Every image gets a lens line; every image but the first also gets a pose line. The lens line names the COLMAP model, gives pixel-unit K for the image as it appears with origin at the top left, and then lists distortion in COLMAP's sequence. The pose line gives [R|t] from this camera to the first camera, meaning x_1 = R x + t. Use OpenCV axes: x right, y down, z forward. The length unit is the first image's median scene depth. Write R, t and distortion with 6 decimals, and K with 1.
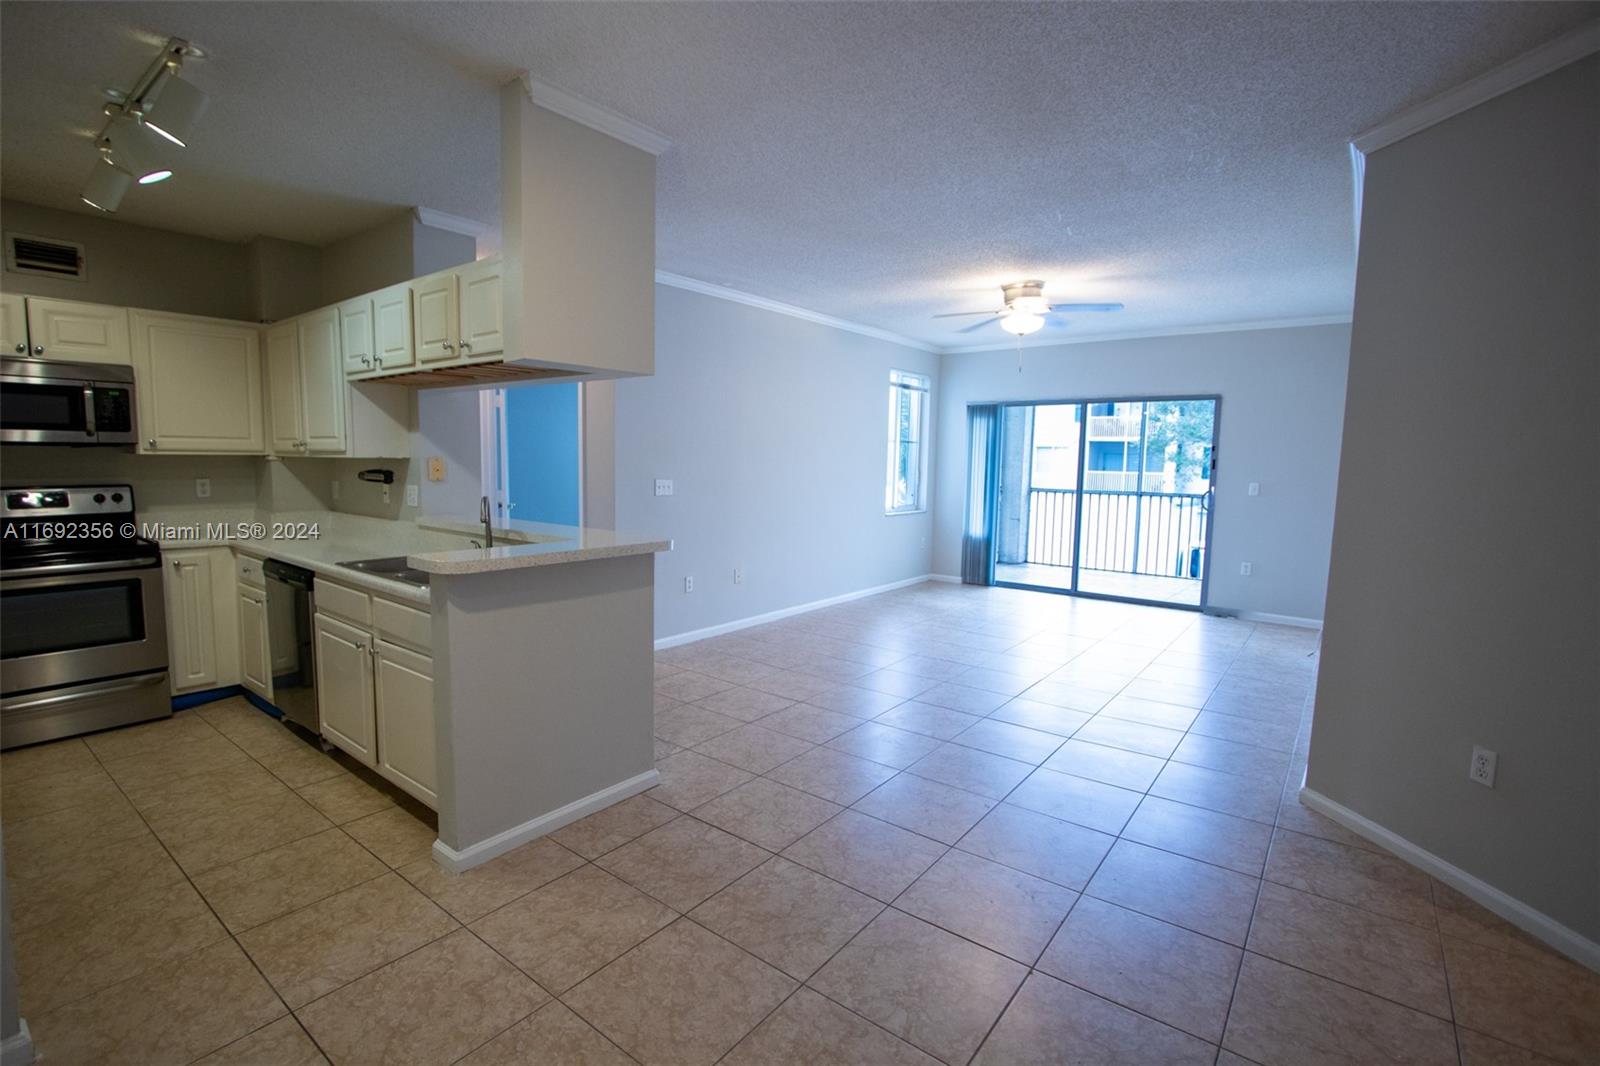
lens RADIAL K [[738.5, 0, 776.9], [0, 738.5, 530.2], [0, 0, 1]] dist [-0.017363, 0.003096]
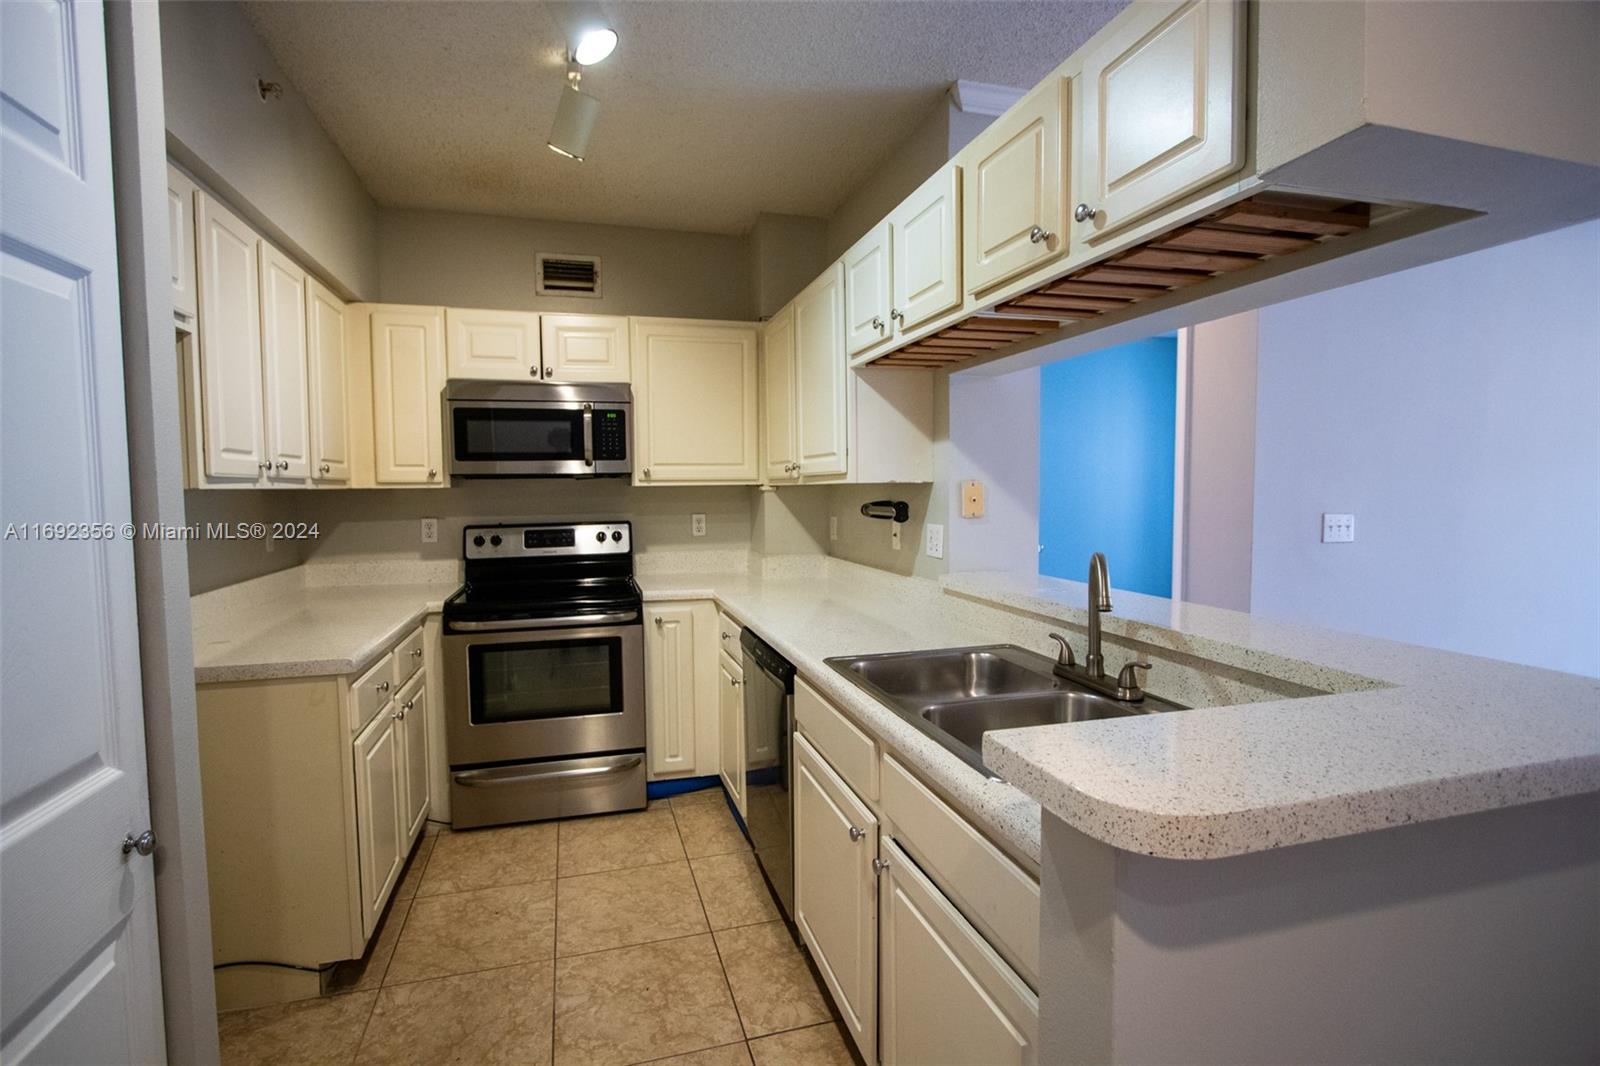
lens RADIAL K [[738.5, 0, 776.9], [0, 738.5, 530.2], [0, 0, 1]] dist [-0.017363, 0.003096]
pose [[0.810814, 0.010190, -0.585215, -0.234453], [-0.035556, 0.998859, -0.031870, -0.031125], [0.584223, 0.046648, 0.810252, 0.403327]]
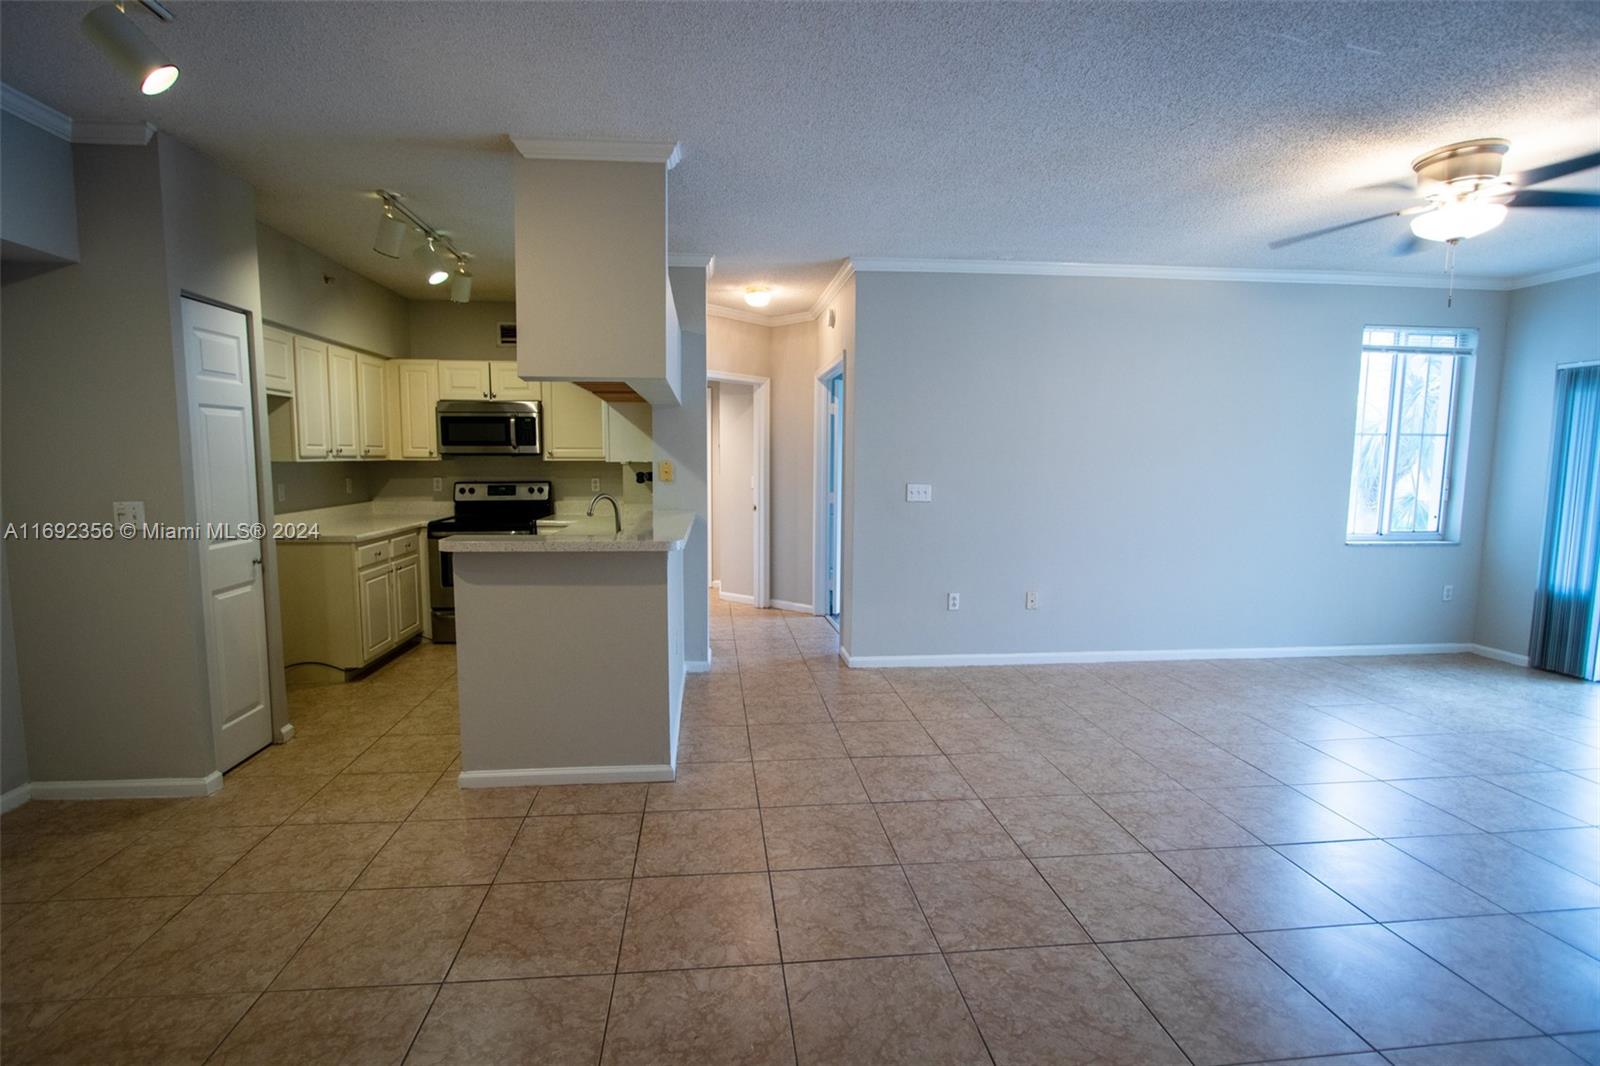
lens RADIAL K [[738.5, 0, 776.9], [0, 738.5, 530.2], [0, 0, 1]] dist [-0.017363, 0.003096]
pose [[0.693944, 0.057862, -0.717700, 0.524492], [-0.064664, 0.997746, 0.017916, -0.021765], [0.717120, 0.033977, 0.696121, 0.312170]]
